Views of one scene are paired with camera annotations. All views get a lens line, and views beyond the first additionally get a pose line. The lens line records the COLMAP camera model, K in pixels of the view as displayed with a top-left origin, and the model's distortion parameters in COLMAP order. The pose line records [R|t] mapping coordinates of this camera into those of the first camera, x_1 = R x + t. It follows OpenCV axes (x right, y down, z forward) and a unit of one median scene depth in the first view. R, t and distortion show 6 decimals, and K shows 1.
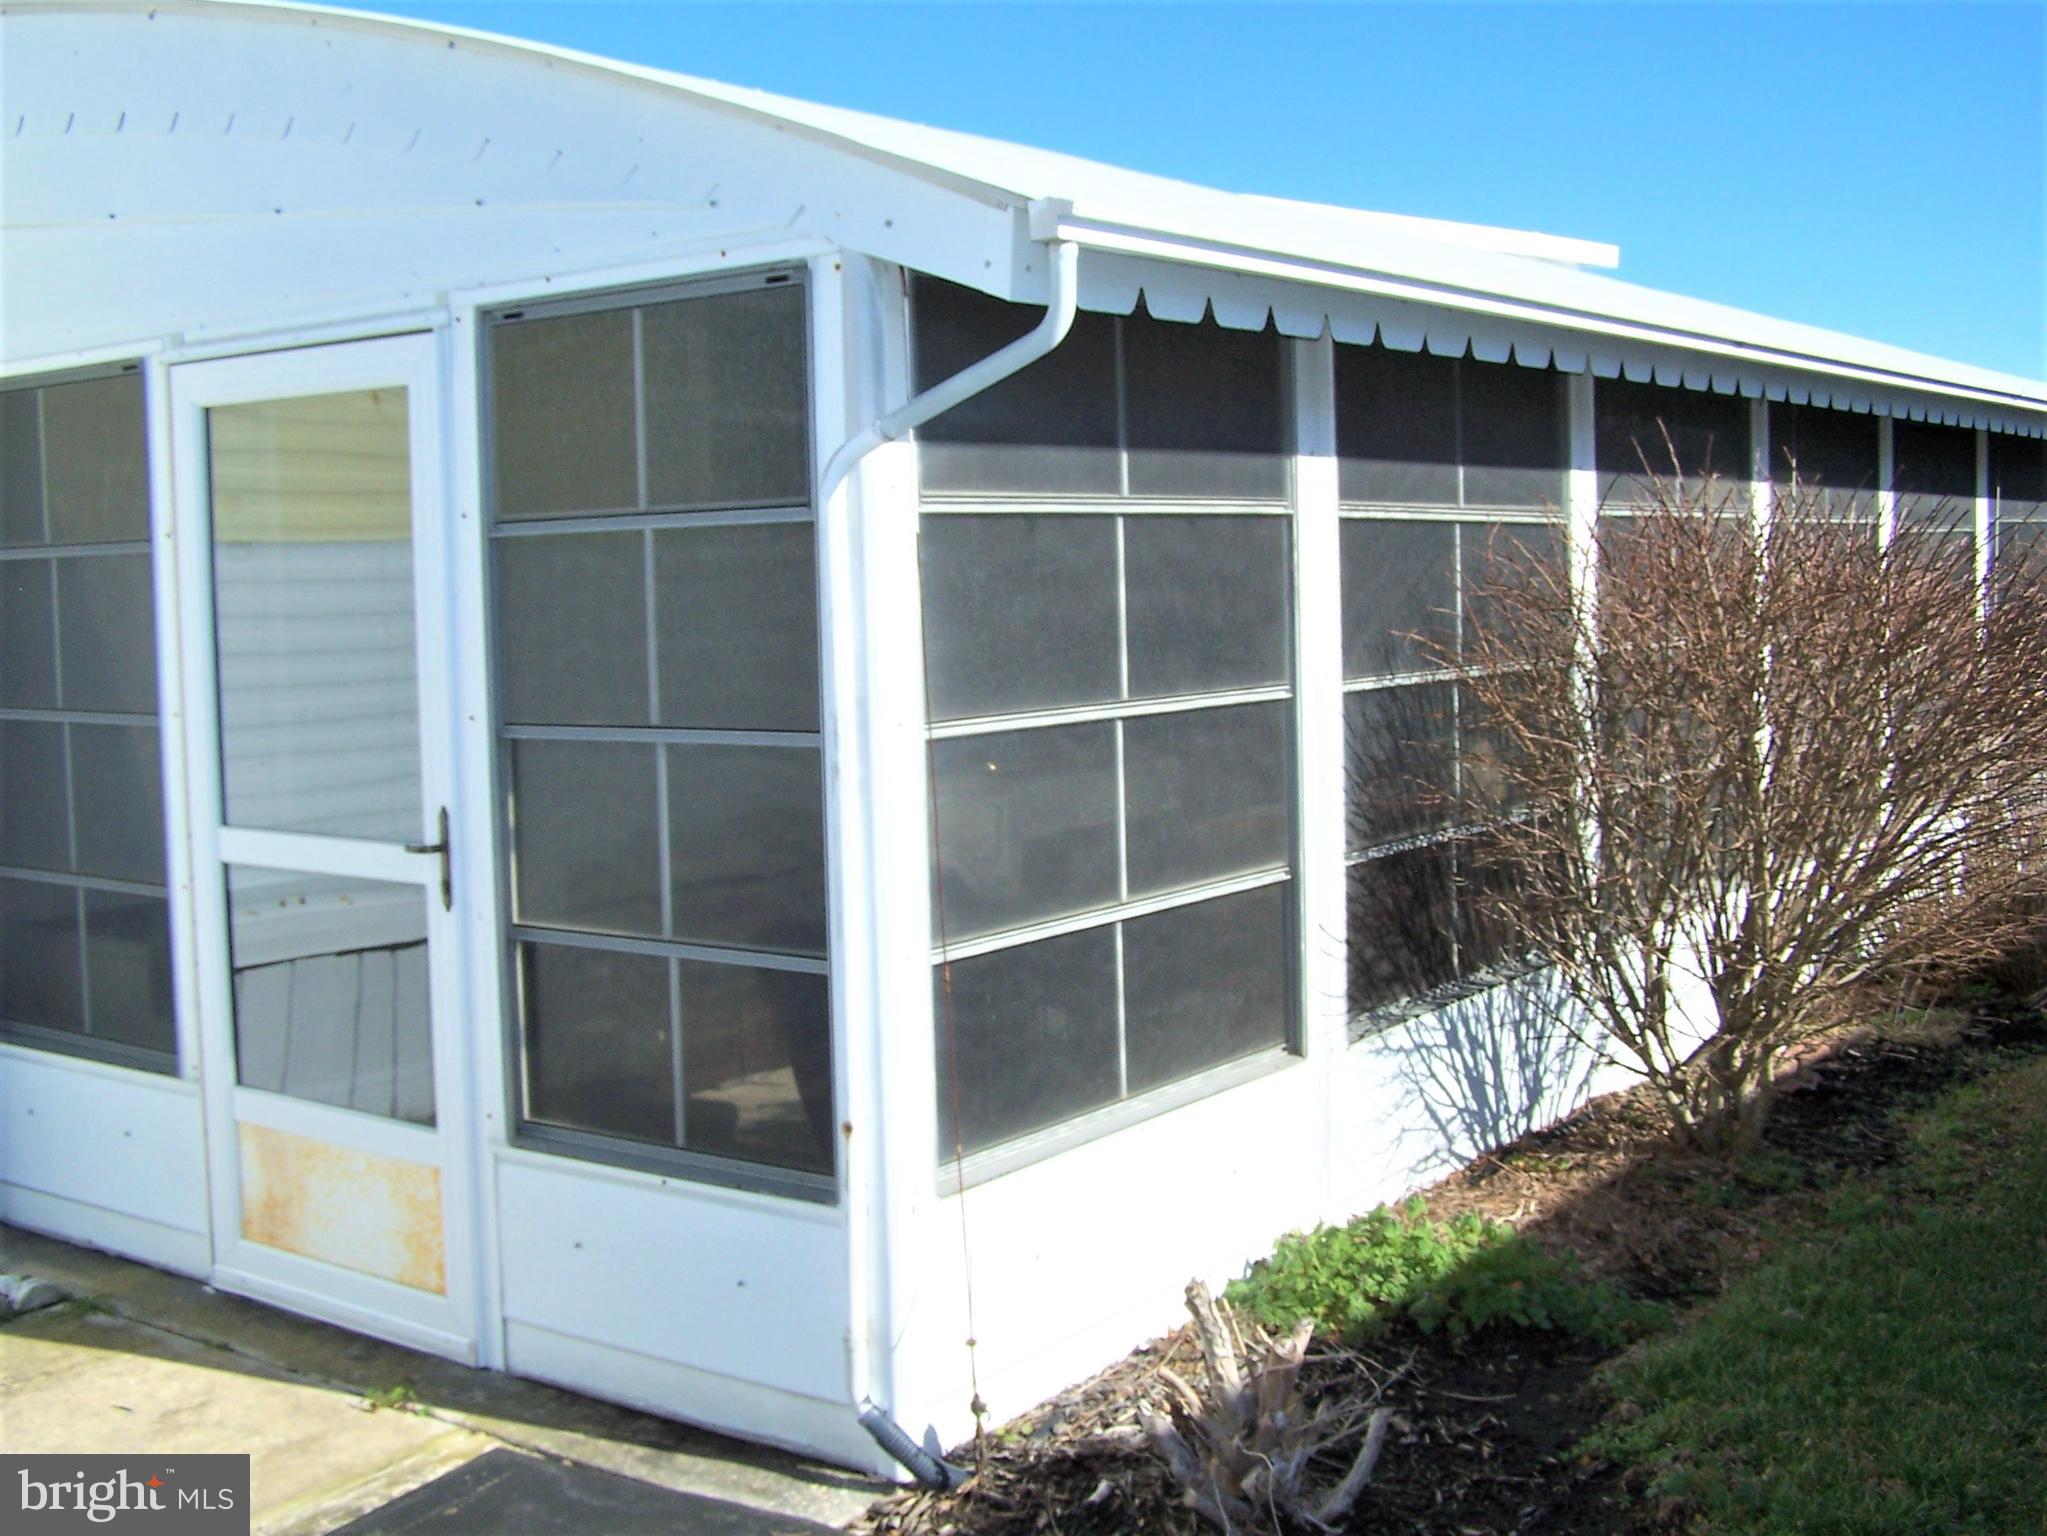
lens RADIAL K [[2342.1, 0, 1019.4], [0, 2342.1, 764.3], [0, 0, 1]] dist [-0.080486, 0.000000]
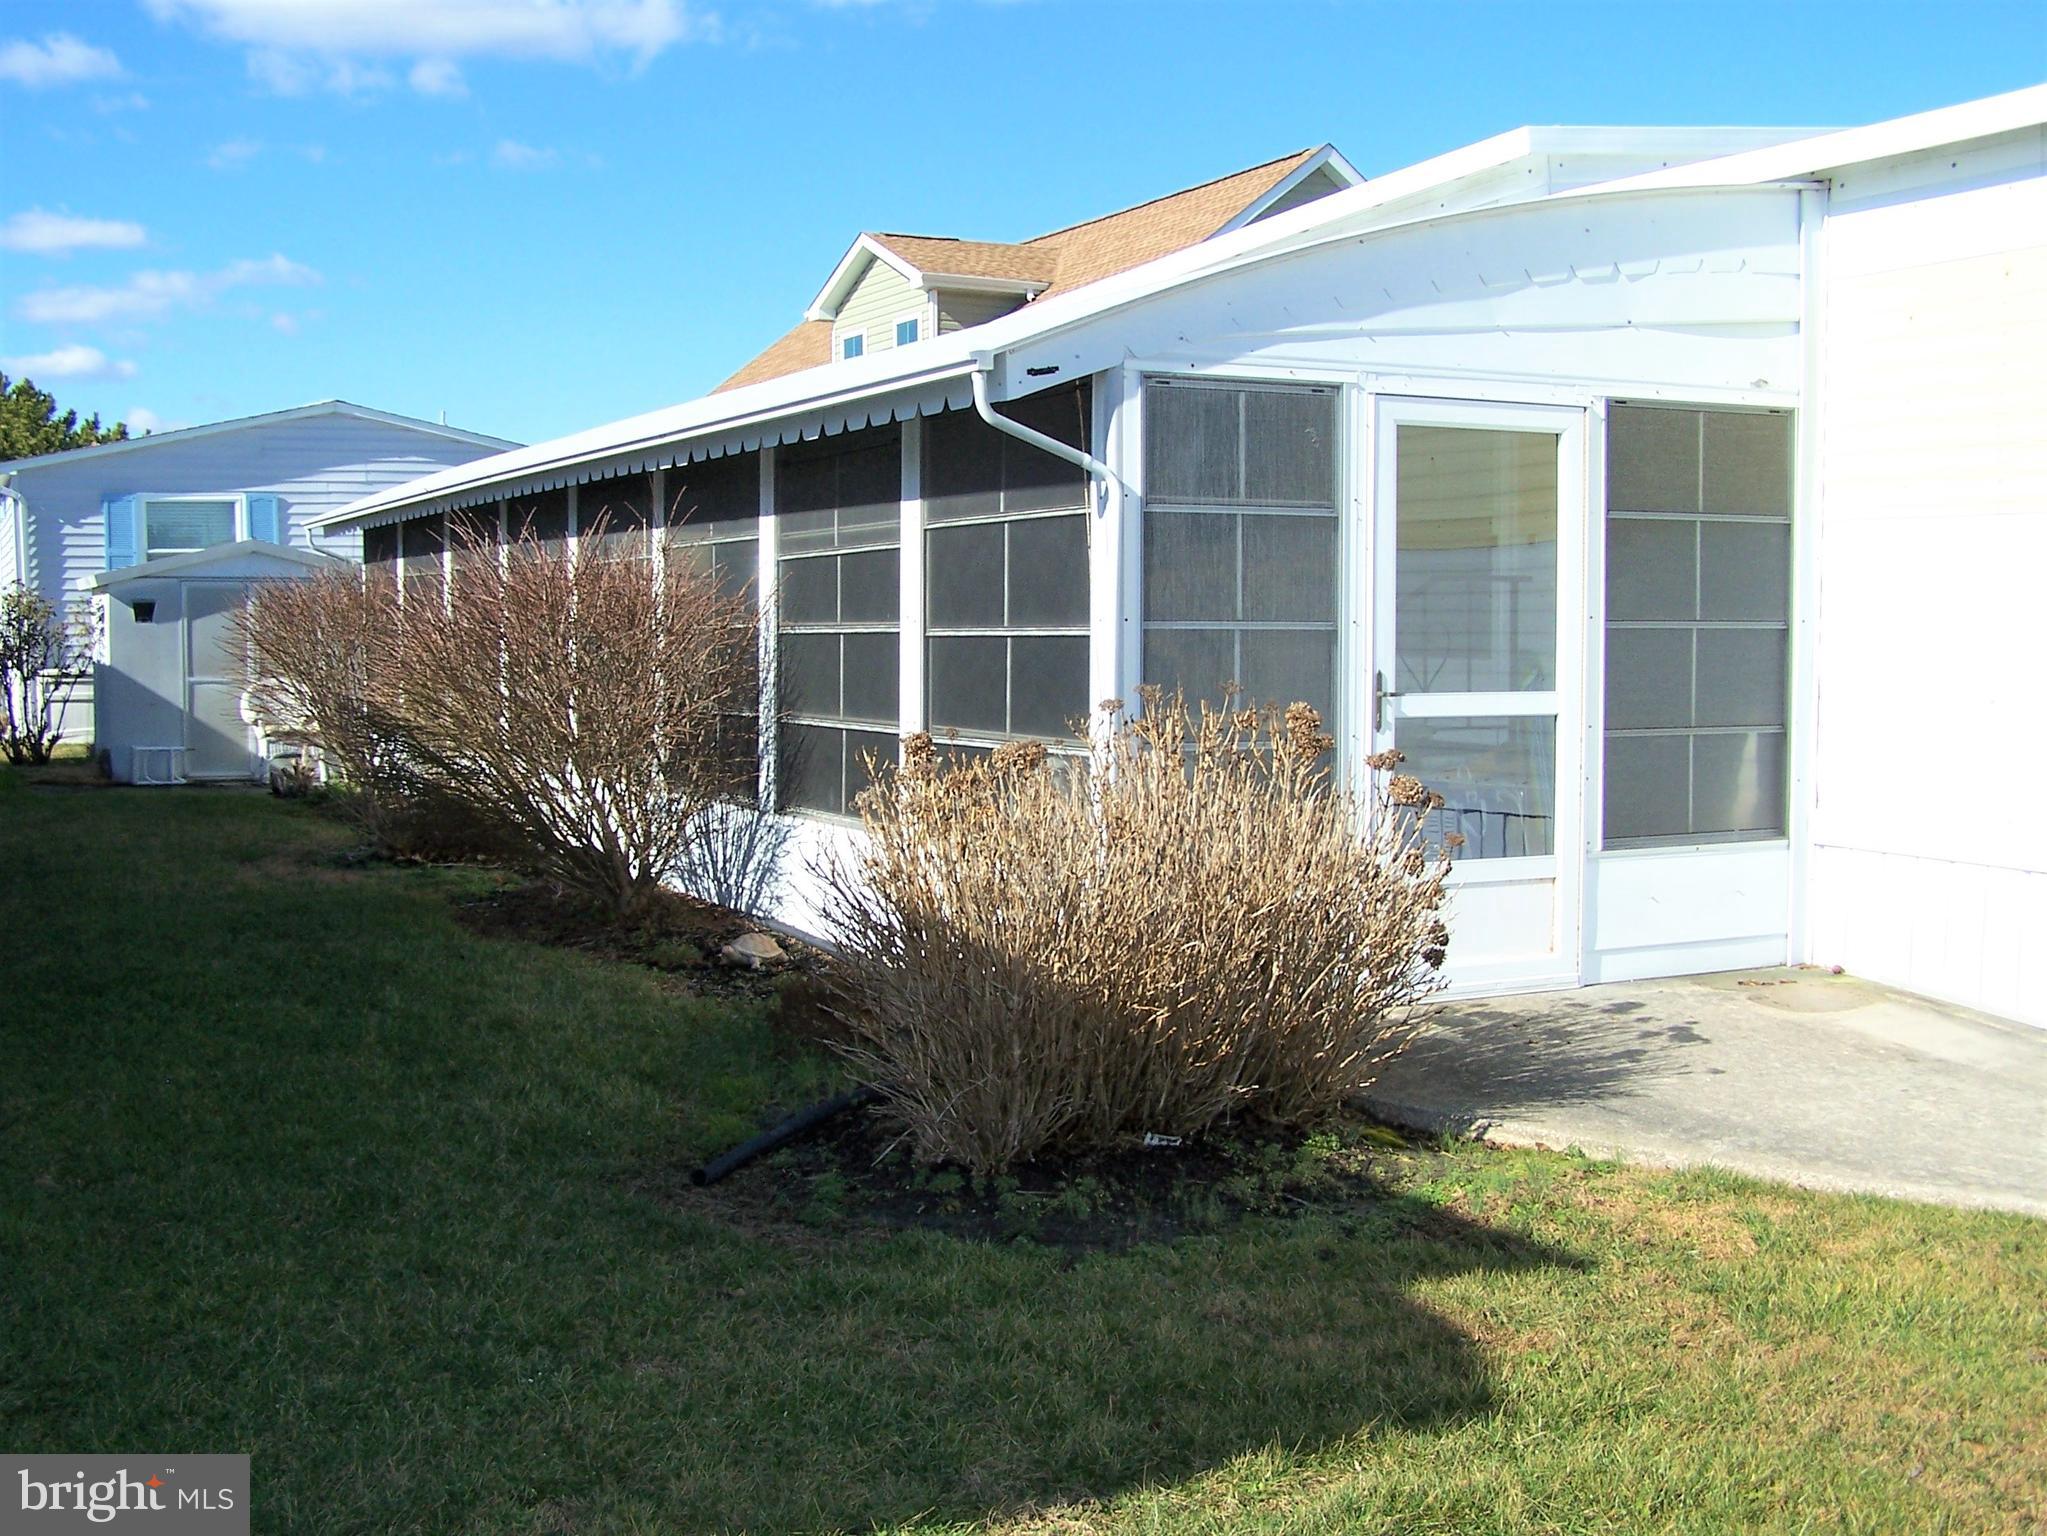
lens RADIAL K [[2342.1, 0, 1021.4], [0, 2342.1, 764.9], [0, 0, 1]] dist [-0.080486, 0.000000]
pose [[0.465400, -0.034433, 0.884431, -2.059317], [0.071354, 0.997450, 0.001286, 0.061435], [-0.882220, 0.062509, 0.466670, 0.544095]]
